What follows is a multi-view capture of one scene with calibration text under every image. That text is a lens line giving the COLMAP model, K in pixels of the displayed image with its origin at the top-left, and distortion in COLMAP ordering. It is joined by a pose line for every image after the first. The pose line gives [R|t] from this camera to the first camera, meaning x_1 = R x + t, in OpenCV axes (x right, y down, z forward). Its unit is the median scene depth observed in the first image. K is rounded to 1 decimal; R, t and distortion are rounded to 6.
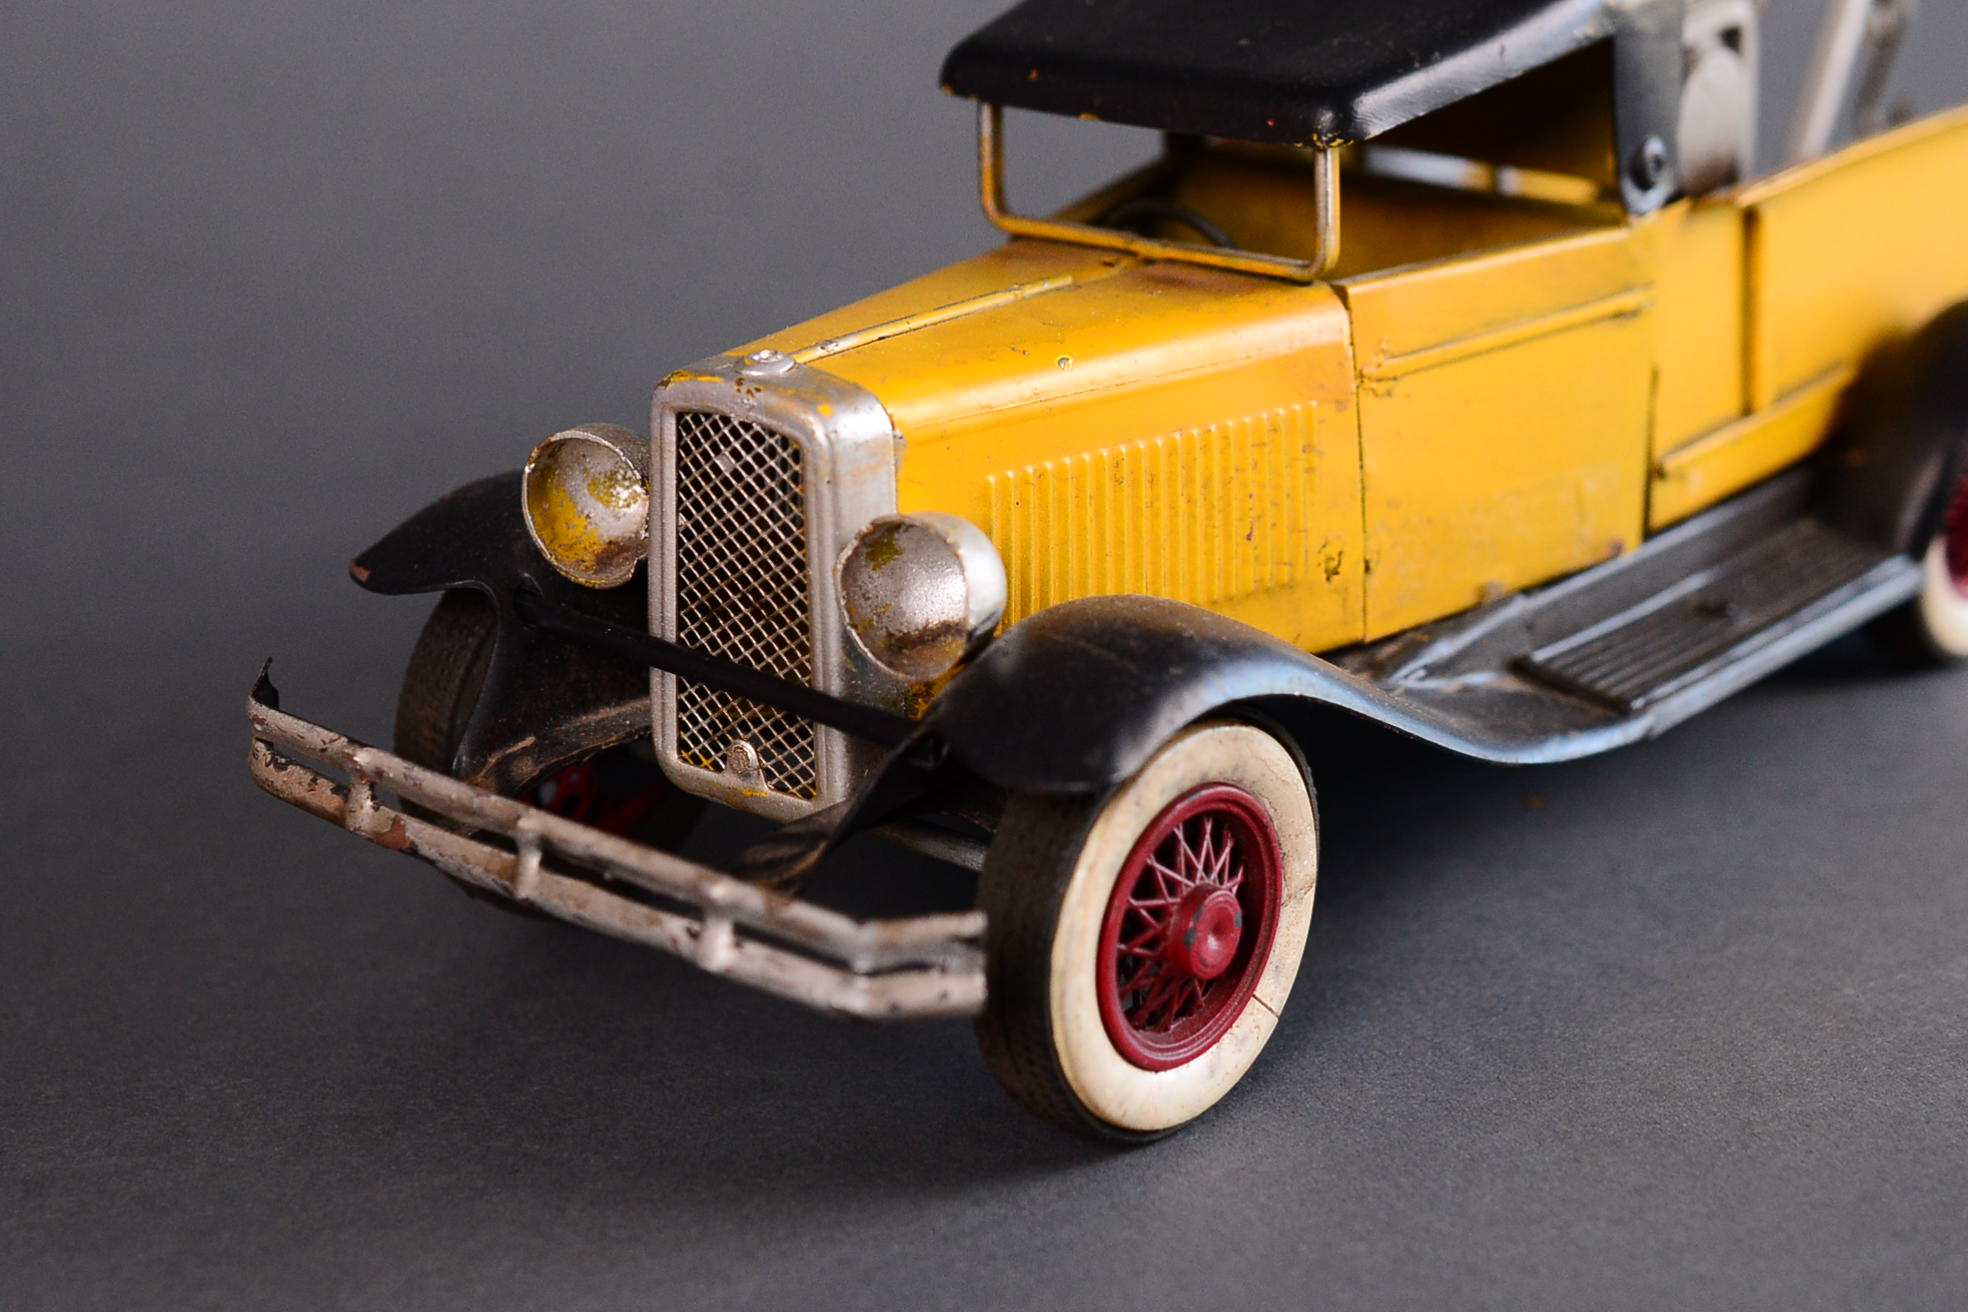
lens RADIAL K [[3643.3, 0, 984.0], [0, 3643.3, 656.0], [0, 0, 1]] dist [0.009614, 0.071200]
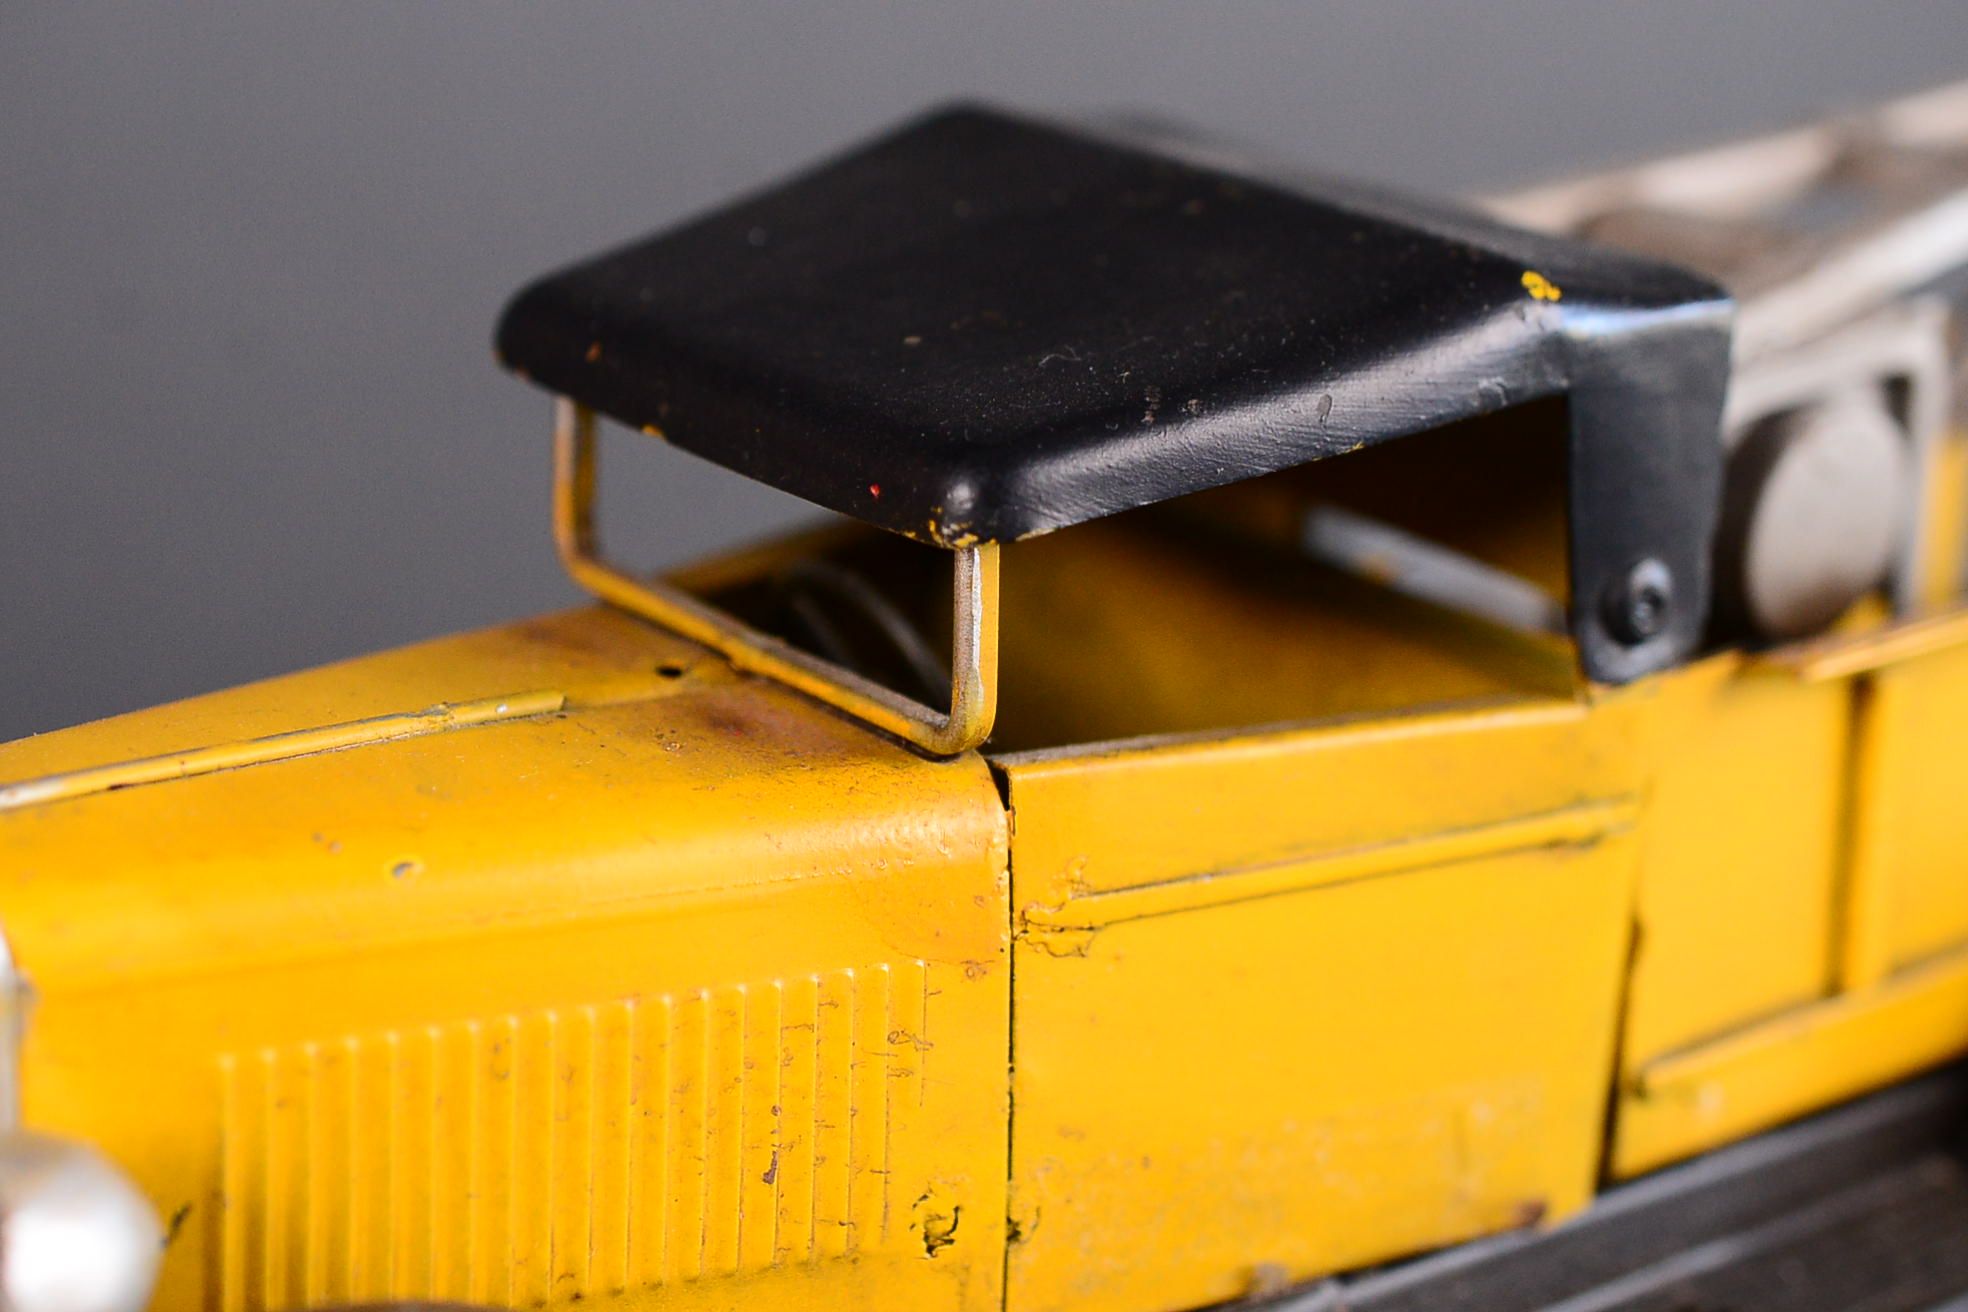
lens RADIAL K [[3643.3, 0, 984.0], [0, 3643.3, 656.0], [0, 0, 1]] dist [0.009614, 0.071200]
pose [[0.975319, 0.126039, -0.181294, 0.203167], [-0.130217, 0.991421, -0.011281, -0.114250], [0.178317, 0.034610, 0.983364, 0.422803]]
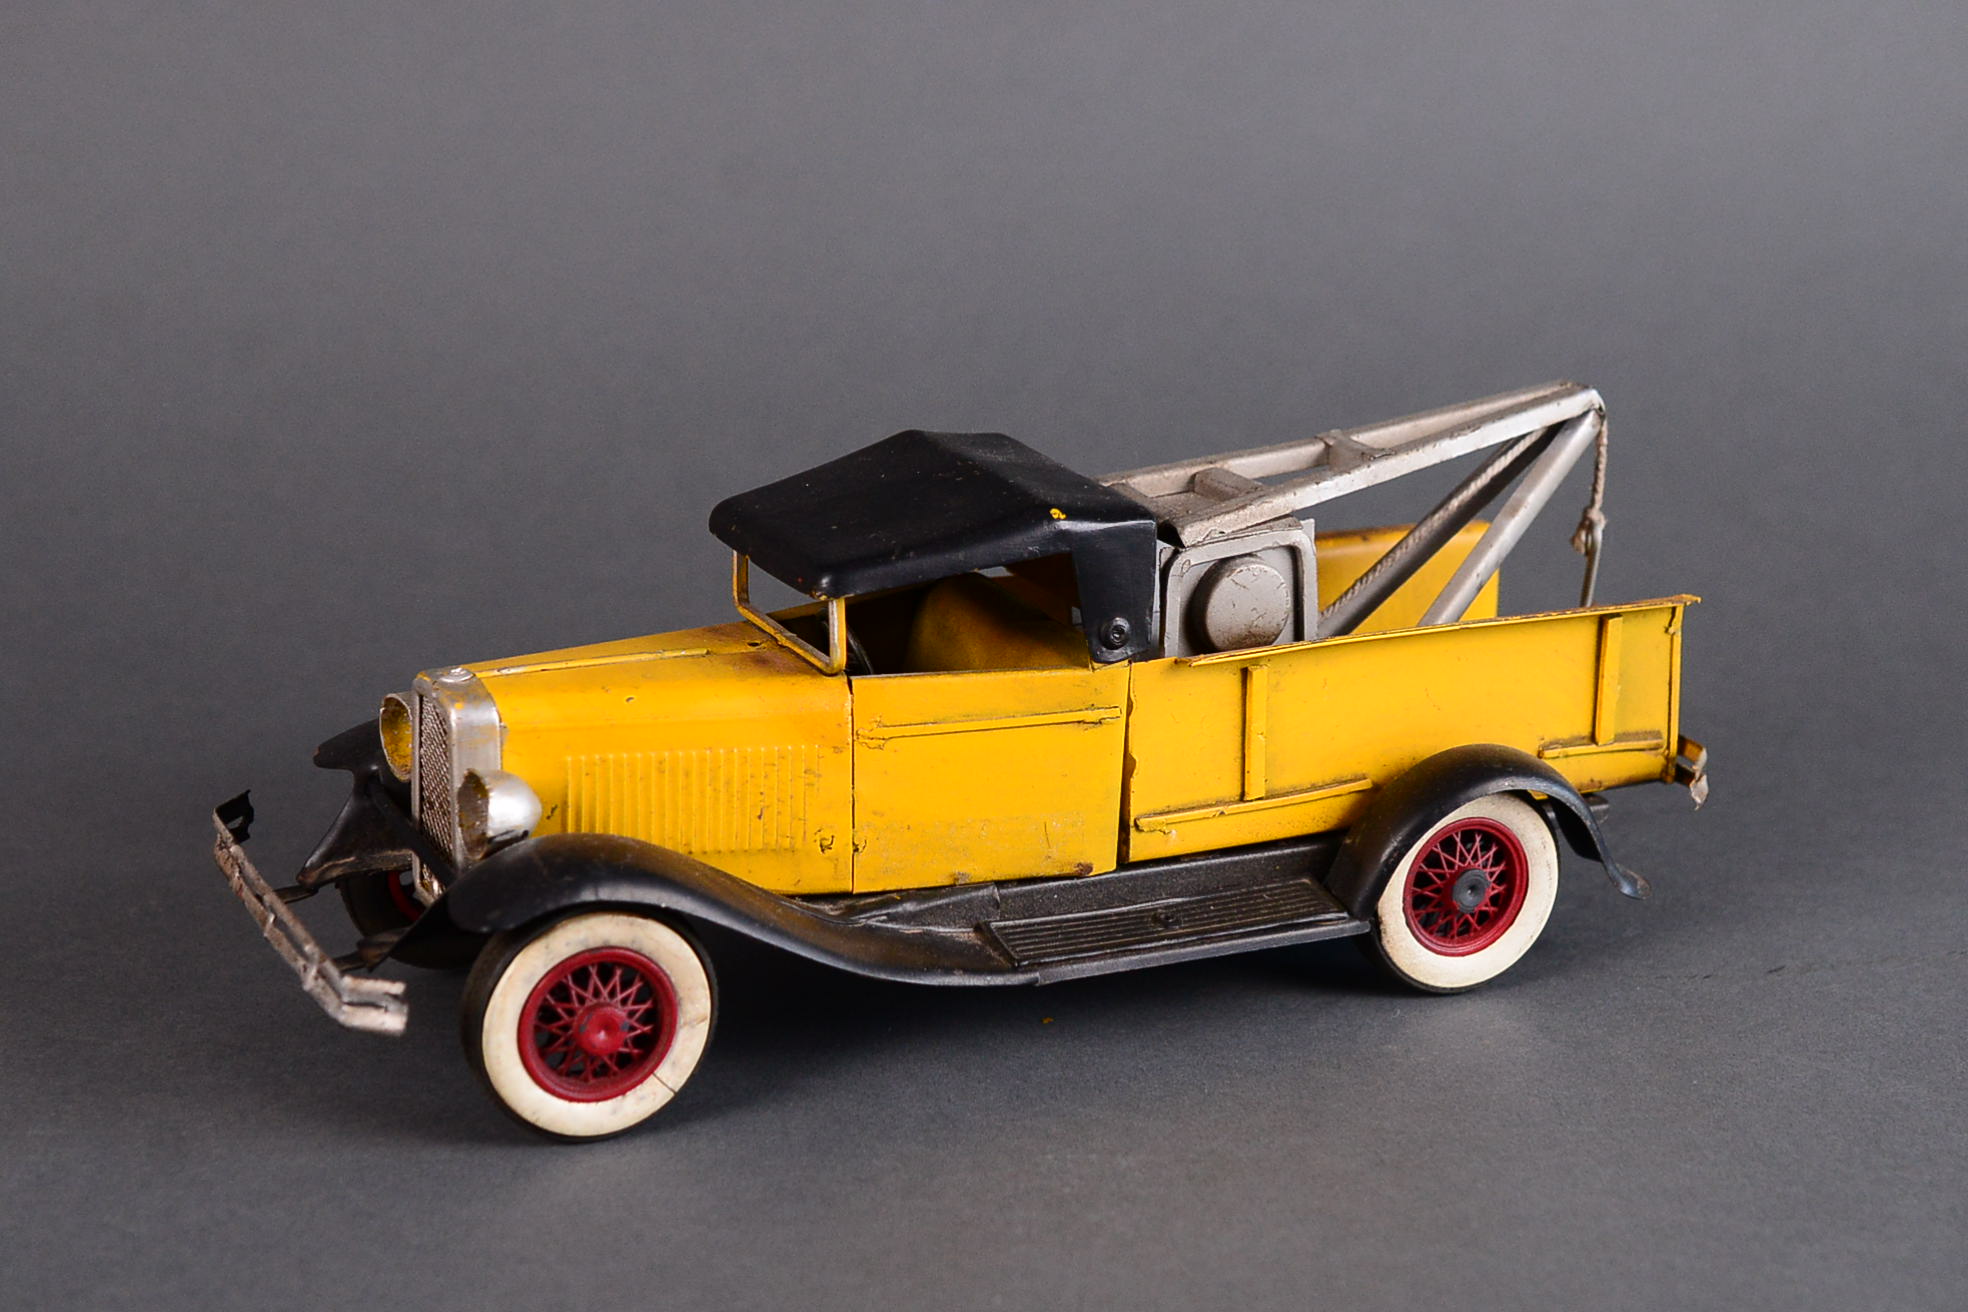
lens RADIAL K [[3643.3, 0, 984.0], [0, 3643.3, 656.0], [0, 0, 1]] dist [0.009614, 0.071200]
pose [[0.897786, 0.152389, -0.413228, 0.856882], [-0.170390, 0.985353, -0.006815, -0.112929], [0.406137, 0.076528, 0.910602, -0.509471]]
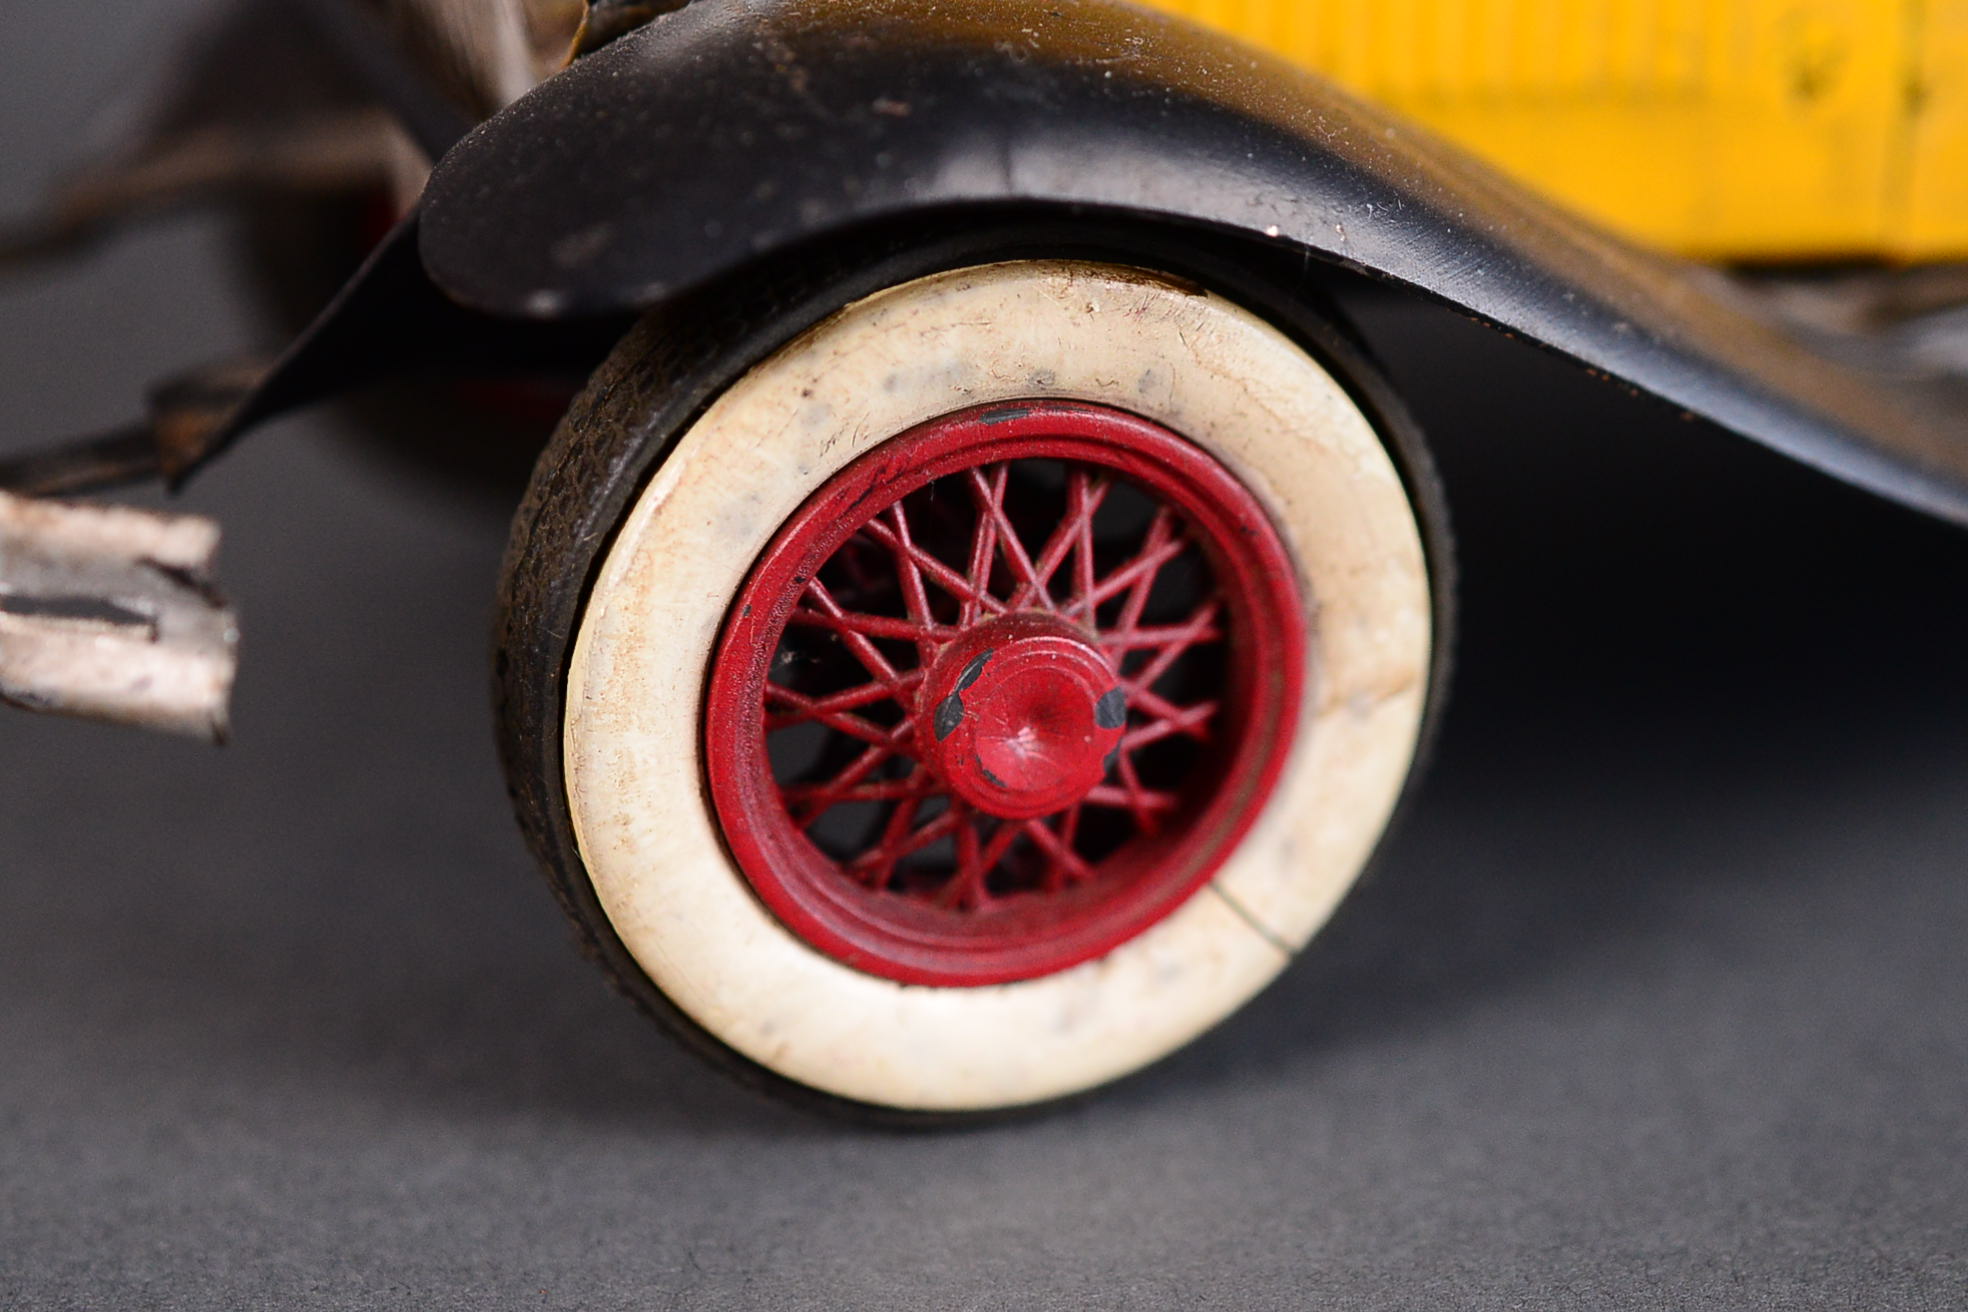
lens RADIAL K [[3643.3, 0, 984.0], [0, 3643.3, 656.0], [0, 0, 1]] dist [0.009614, 0.071200]
pose [[0.844736, 0.205249, -0.494261, 0.259862], [-0.174469, 0.978696, 0.108234, 0.017274], [0.505946, -0.005196, 0.862549, 0.549482]]
